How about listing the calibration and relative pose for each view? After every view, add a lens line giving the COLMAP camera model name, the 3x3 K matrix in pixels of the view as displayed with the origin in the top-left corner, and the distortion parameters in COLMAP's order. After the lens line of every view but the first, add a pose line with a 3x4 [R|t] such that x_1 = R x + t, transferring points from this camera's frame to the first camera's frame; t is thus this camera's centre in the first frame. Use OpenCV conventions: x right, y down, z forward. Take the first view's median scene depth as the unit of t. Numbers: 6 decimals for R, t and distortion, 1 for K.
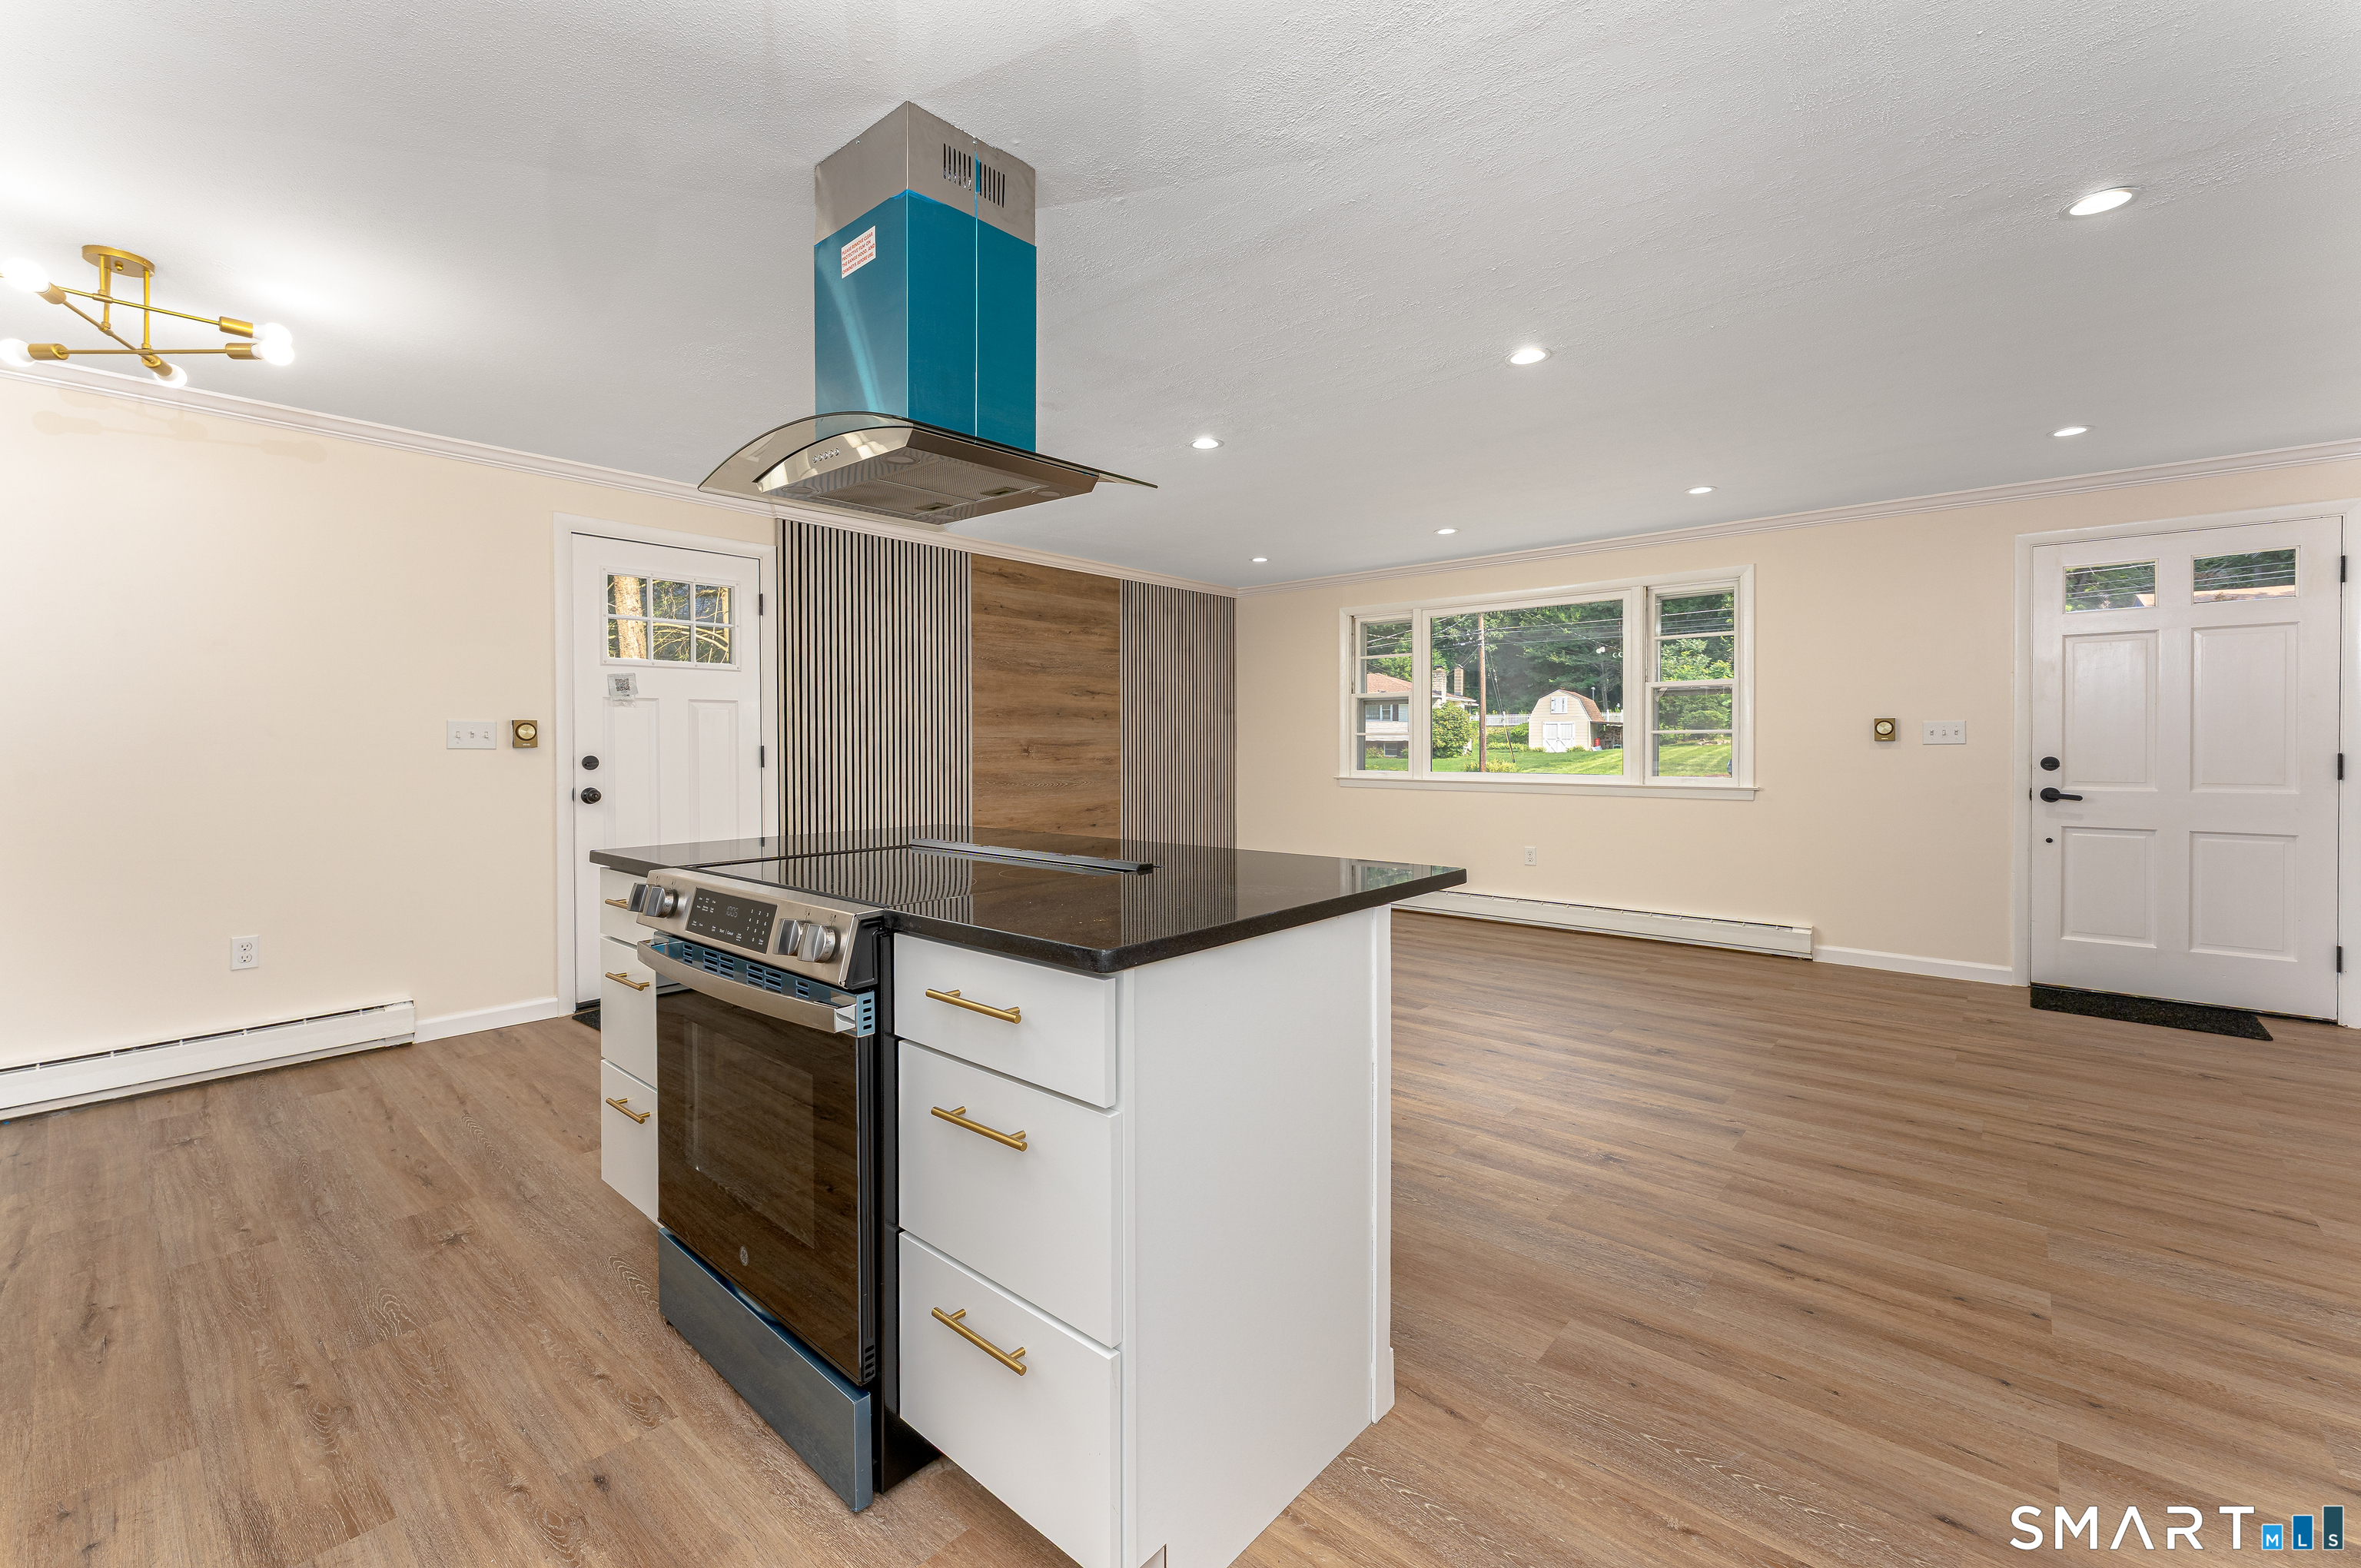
lens RADIAL K [[943.5, 0, 1147.8], [0, 943.5, 753.5], [0, 0, 1]] dist [-0.001873, -0.000201]
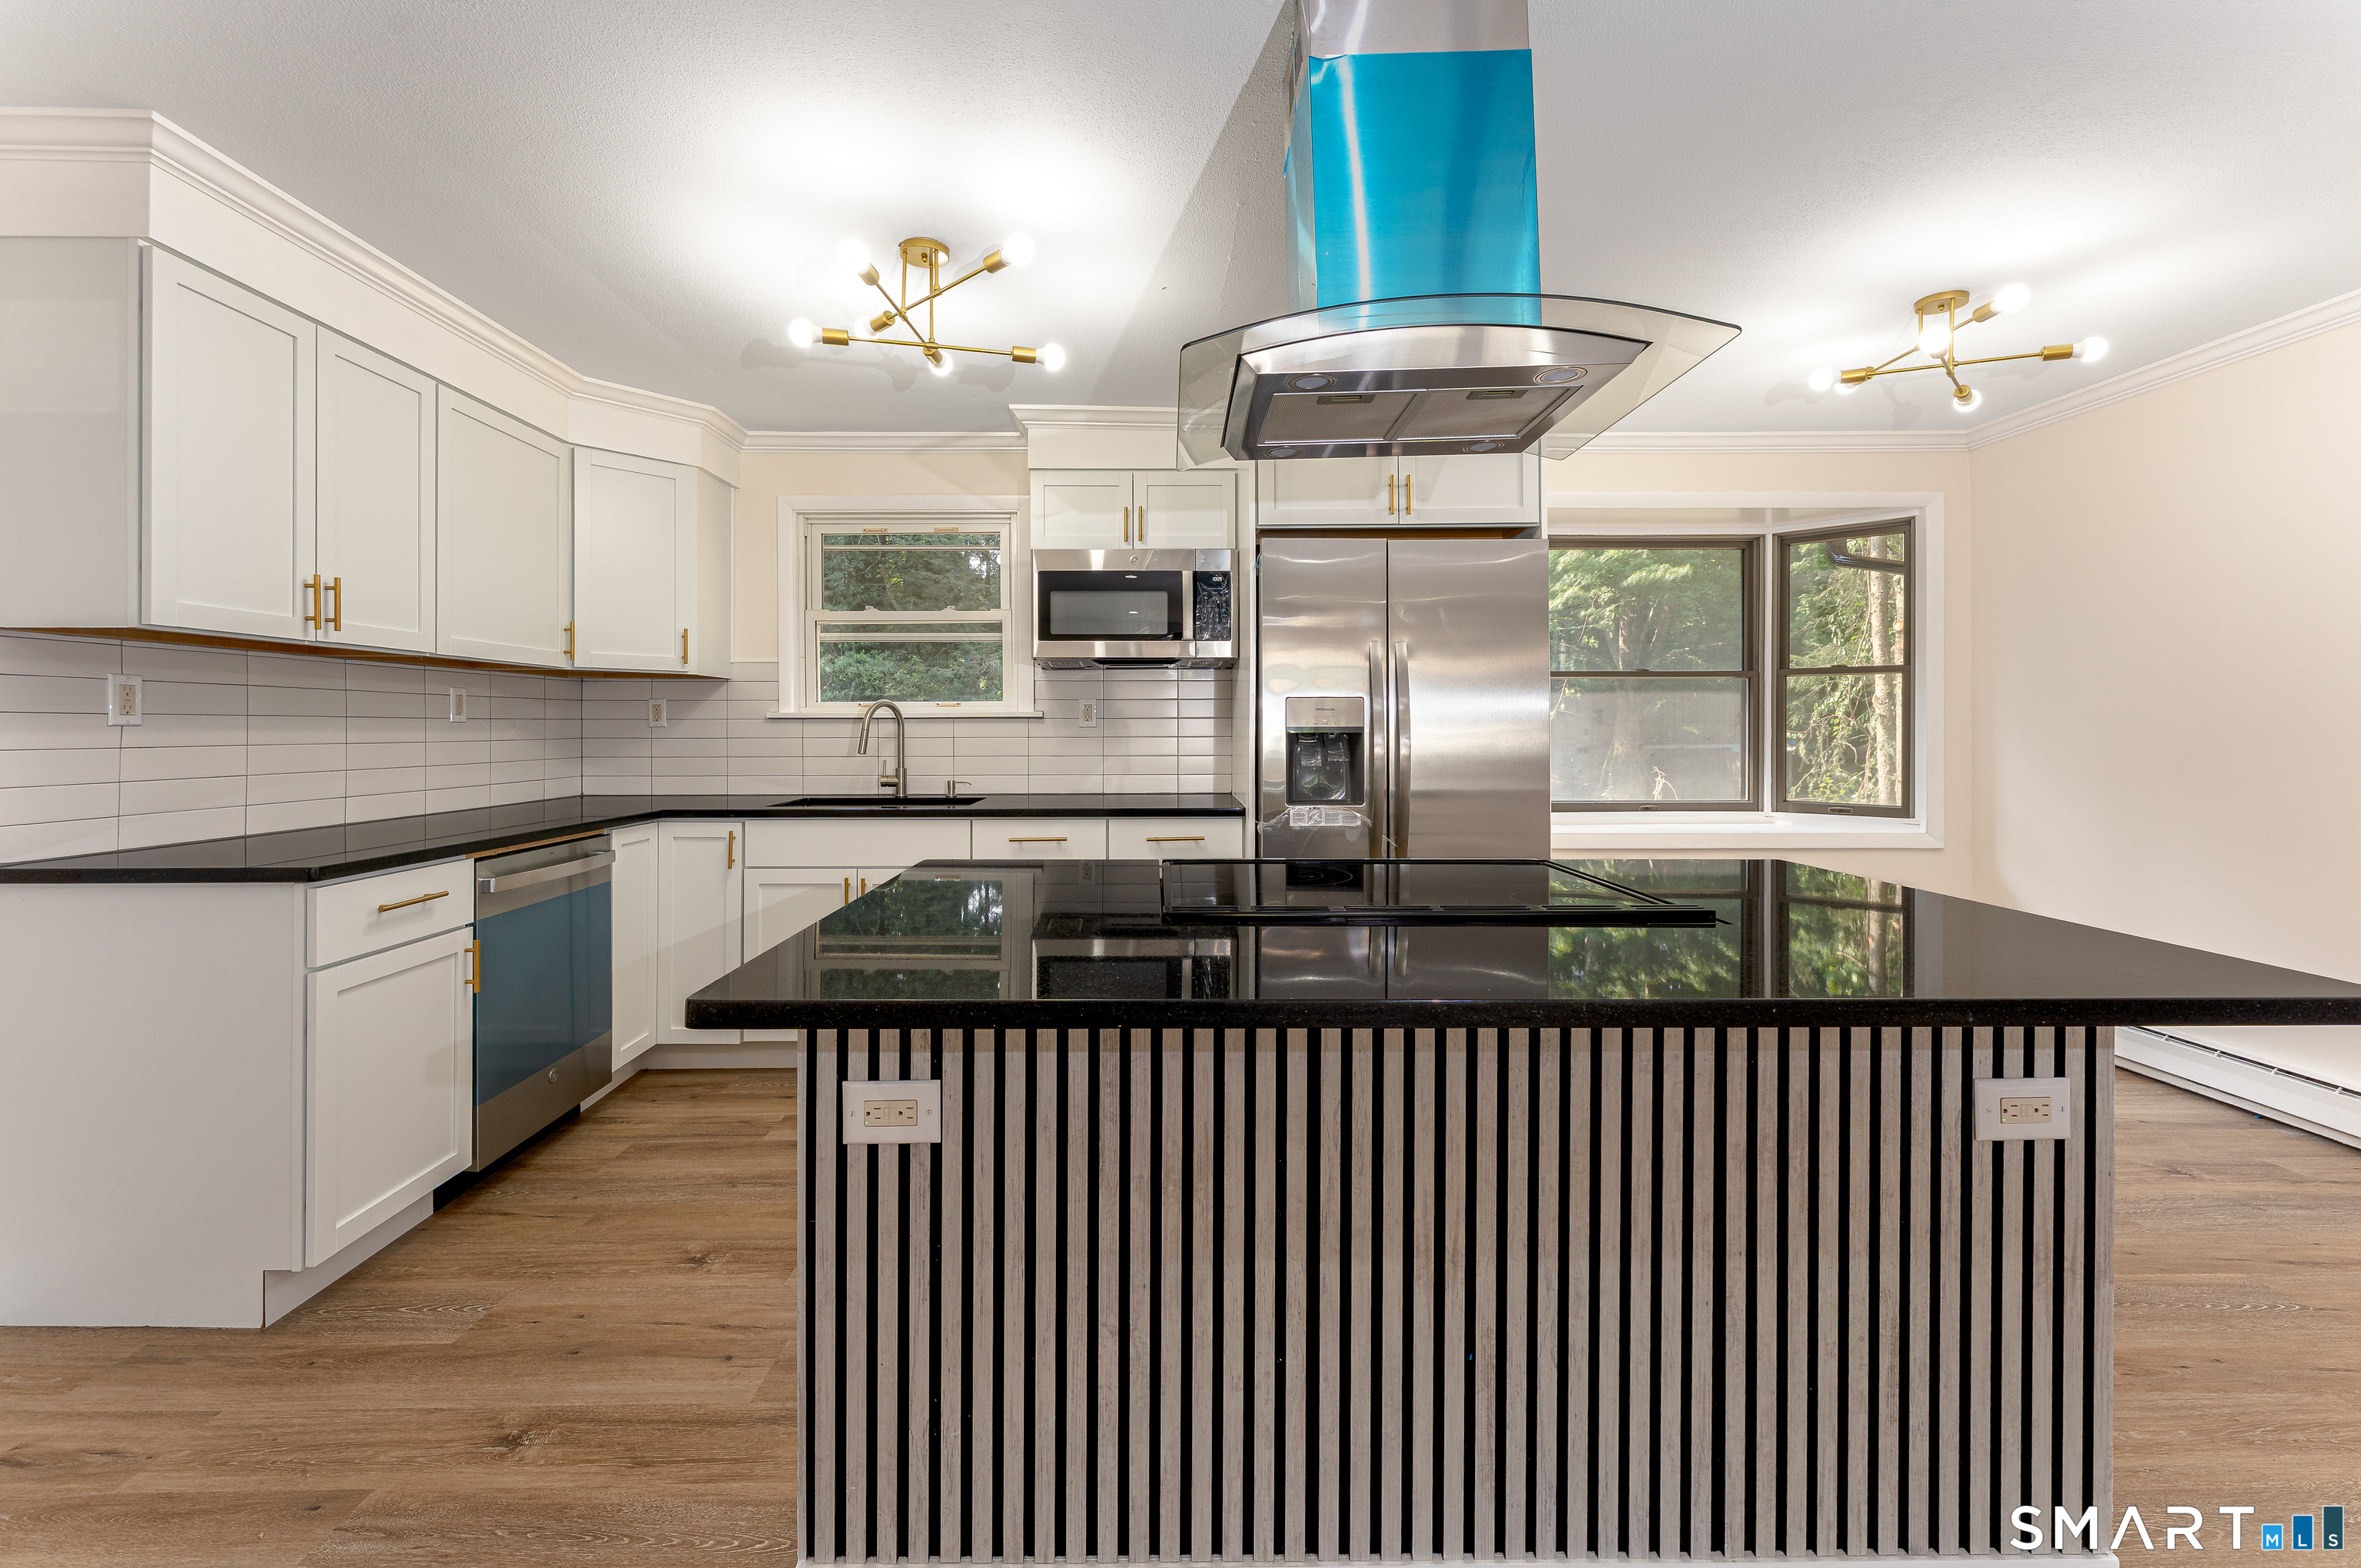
lens RADIAL K [[984.3, 0, 1166.5], [0, 984.3, 729.4], [0, 0, 1]] dist [0.001352, 0.000063]
pose [[-0.726156, 0.005309, -0.687509, 0.221718], [-0.004942, 0.999904, 0.012941, -0.012904], [0.687512, 0.012795, -0.726060, 0.675895]]
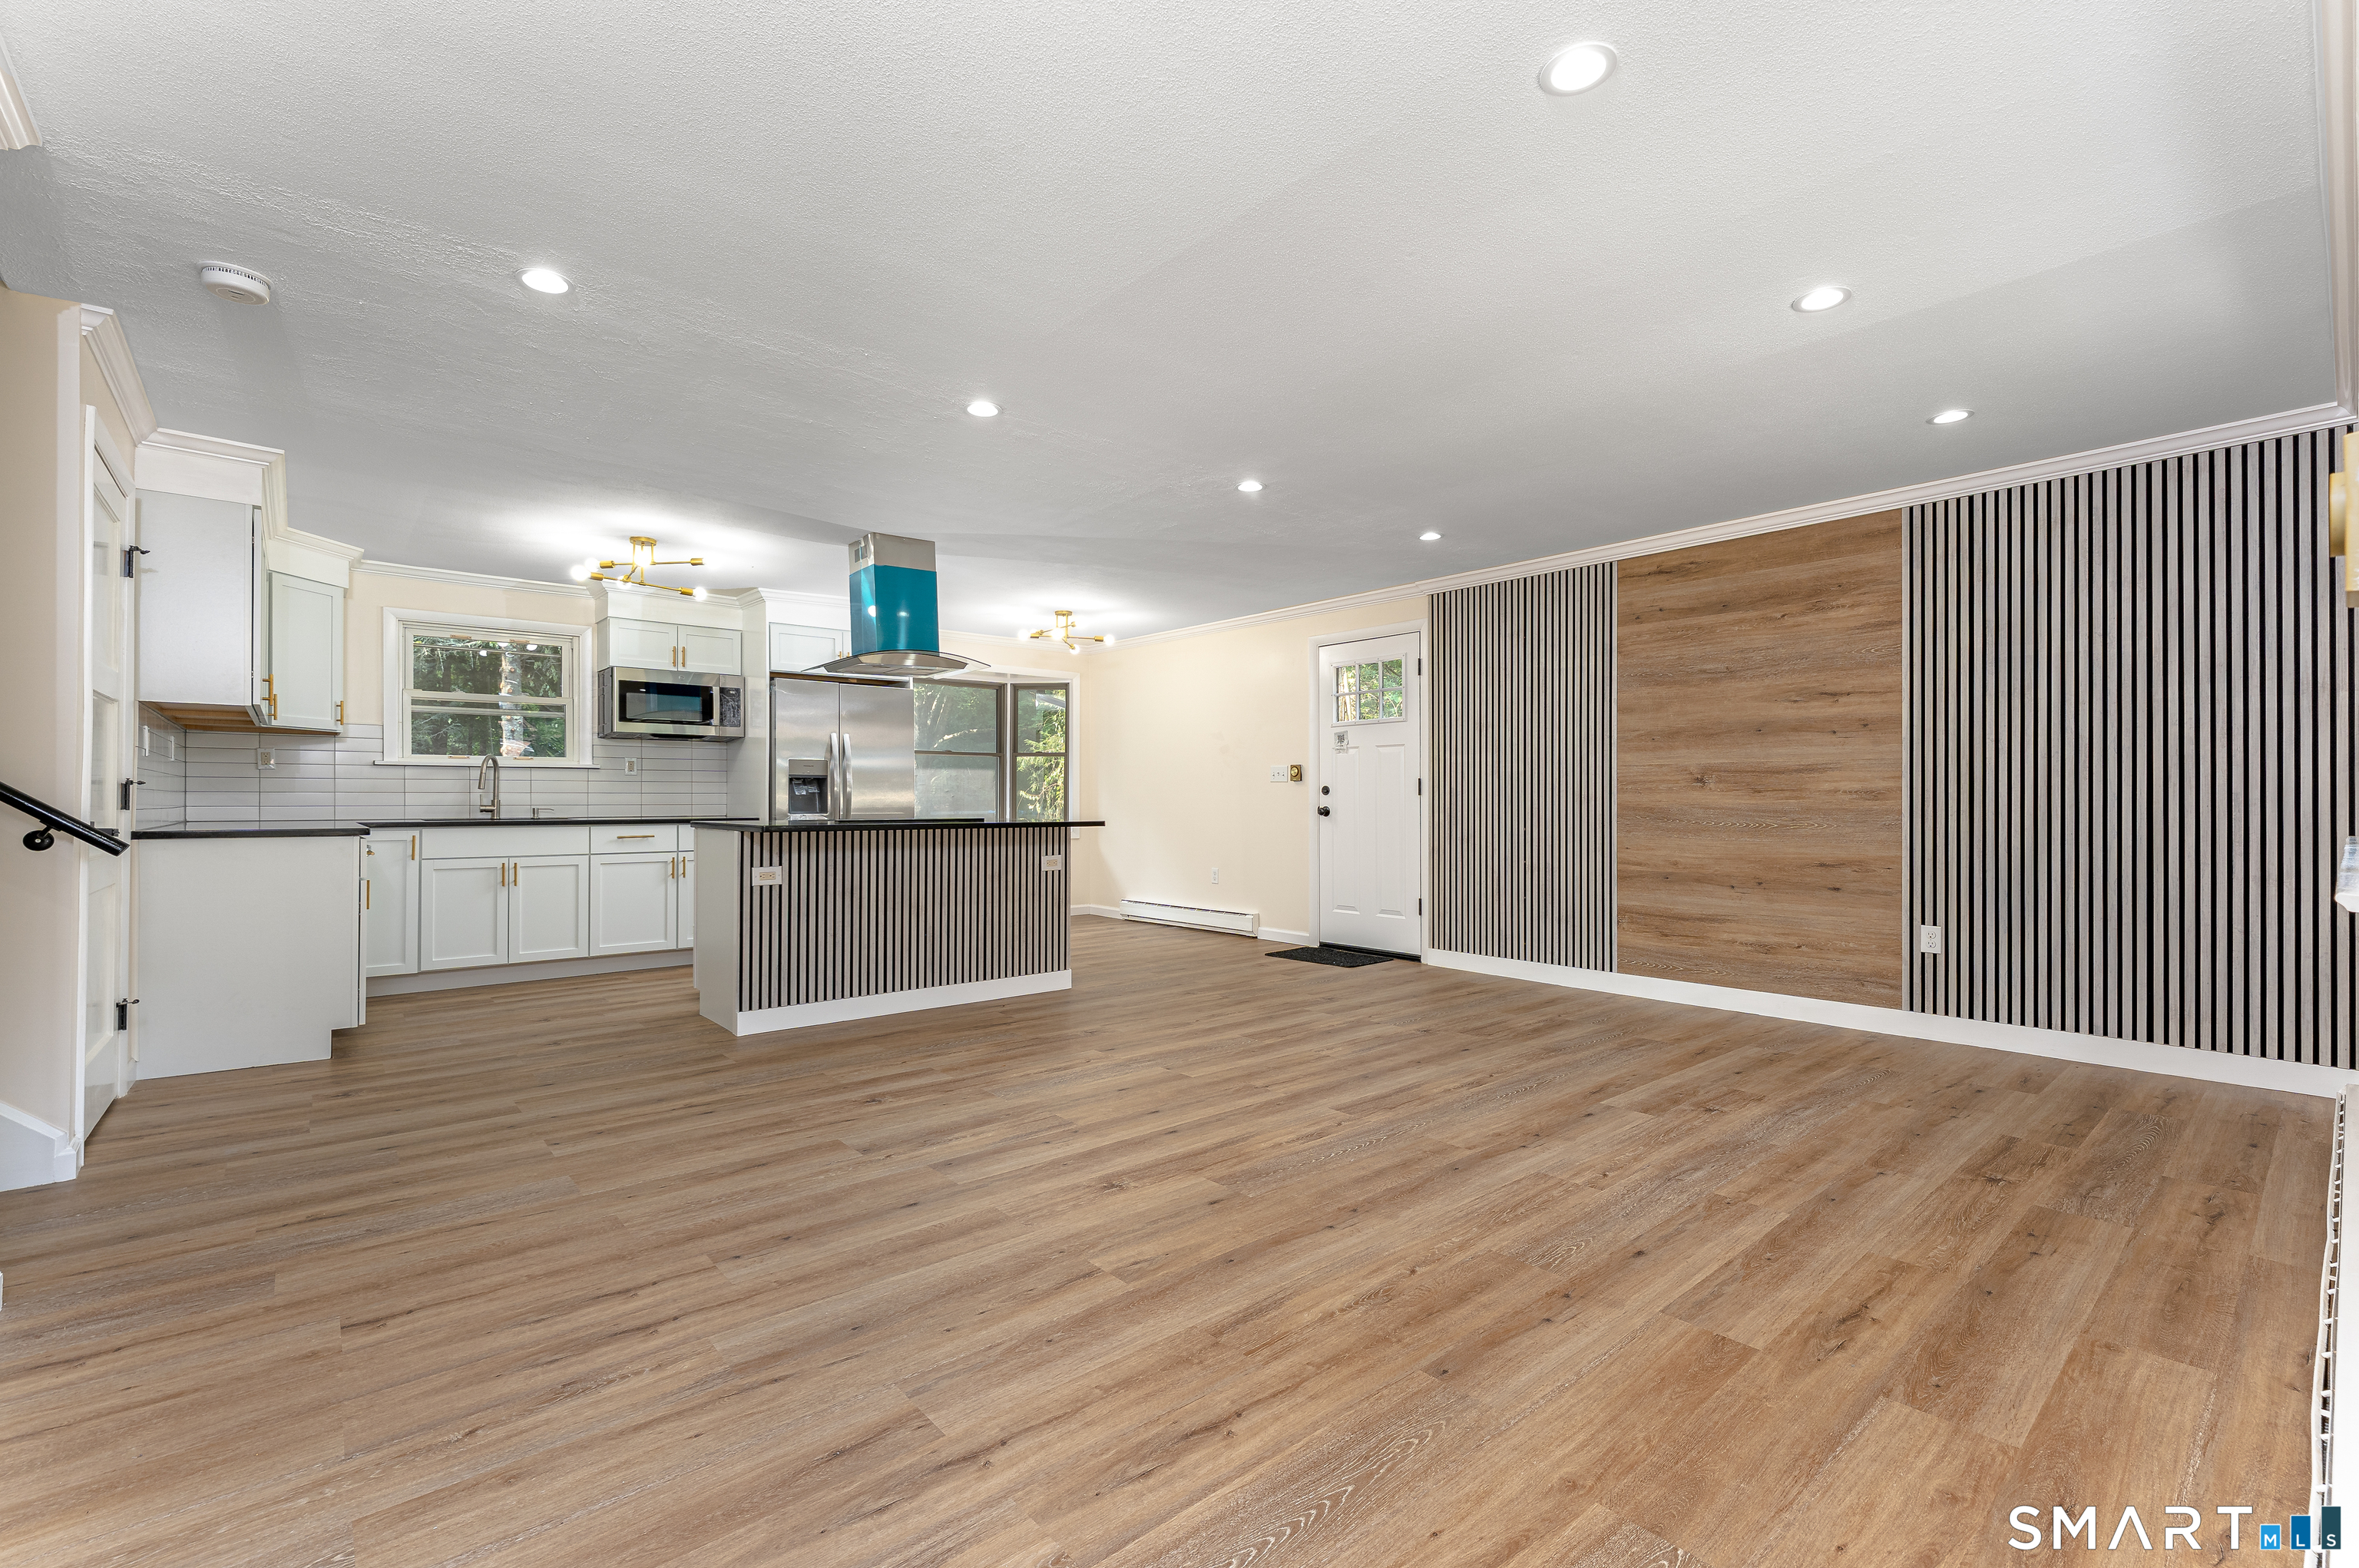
lens RADIAL K [[993.5, 0, 1220.2], [0, 993.5, 793.6], [0, 0, 1]] dist [0.000957, 0.000170]
pose [[-0.071531, -0.003451, -0.997432, 1.063820], [-0.009369, 0.999952, -0.002787, 0.020917], [0.997394, 0.009146, -0.071560, 0.941362]]
